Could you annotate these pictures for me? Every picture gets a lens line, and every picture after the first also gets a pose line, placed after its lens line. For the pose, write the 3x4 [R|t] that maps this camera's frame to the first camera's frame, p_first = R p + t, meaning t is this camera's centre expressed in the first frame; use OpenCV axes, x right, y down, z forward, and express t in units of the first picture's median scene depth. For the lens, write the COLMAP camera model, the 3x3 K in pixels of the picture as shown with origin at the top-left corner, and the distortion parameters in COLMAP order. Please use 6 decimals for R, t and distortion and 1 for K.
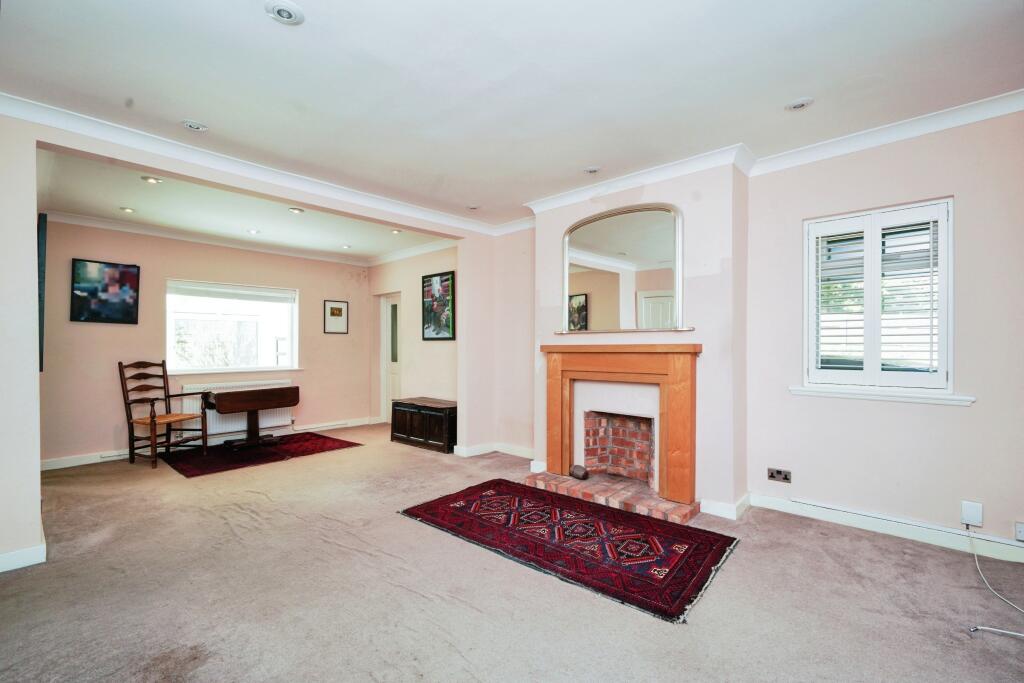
lens RADIAL K [[454.6, 0, 510.0], [0, 454.6, 348.0], [0, 0, 1]] dist [-0.000369, 0.000015]
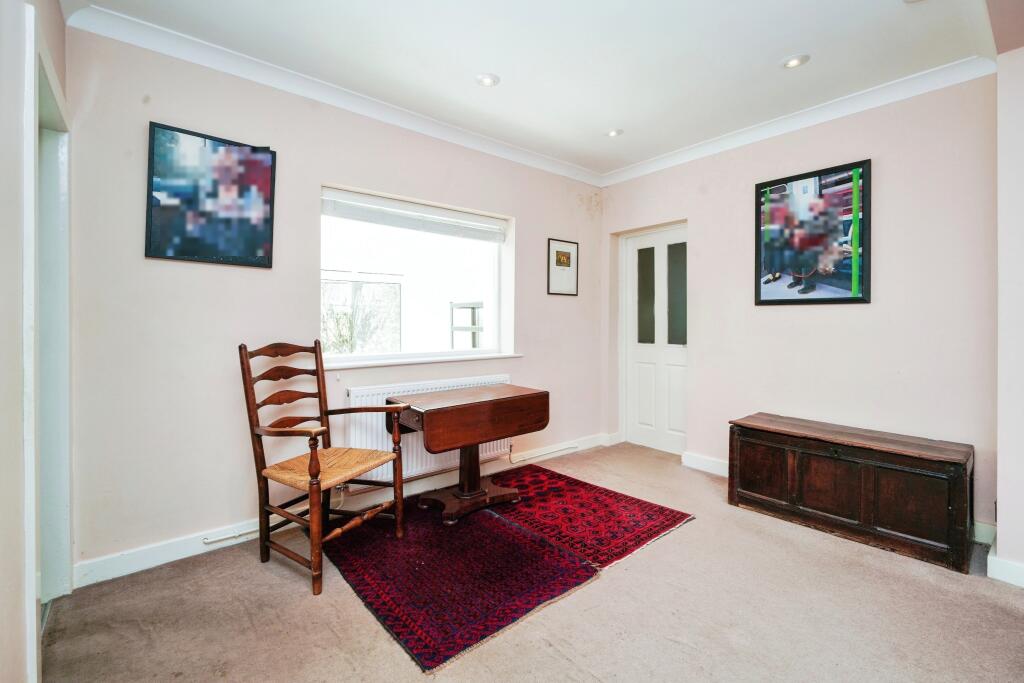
lens RADIAL K [[444.0, 0, 514.5], [0, 444.0, 327.5], [0, 0, 1]] dist [-0.001027, -0.000069]
pose [[0.993142, 0.005435, -0.116791, -0.521010], [-0.004486, 0.999955, 0.008387, 0.007808], [0.116831, -0.007806, 0.993121, 0.572593]]
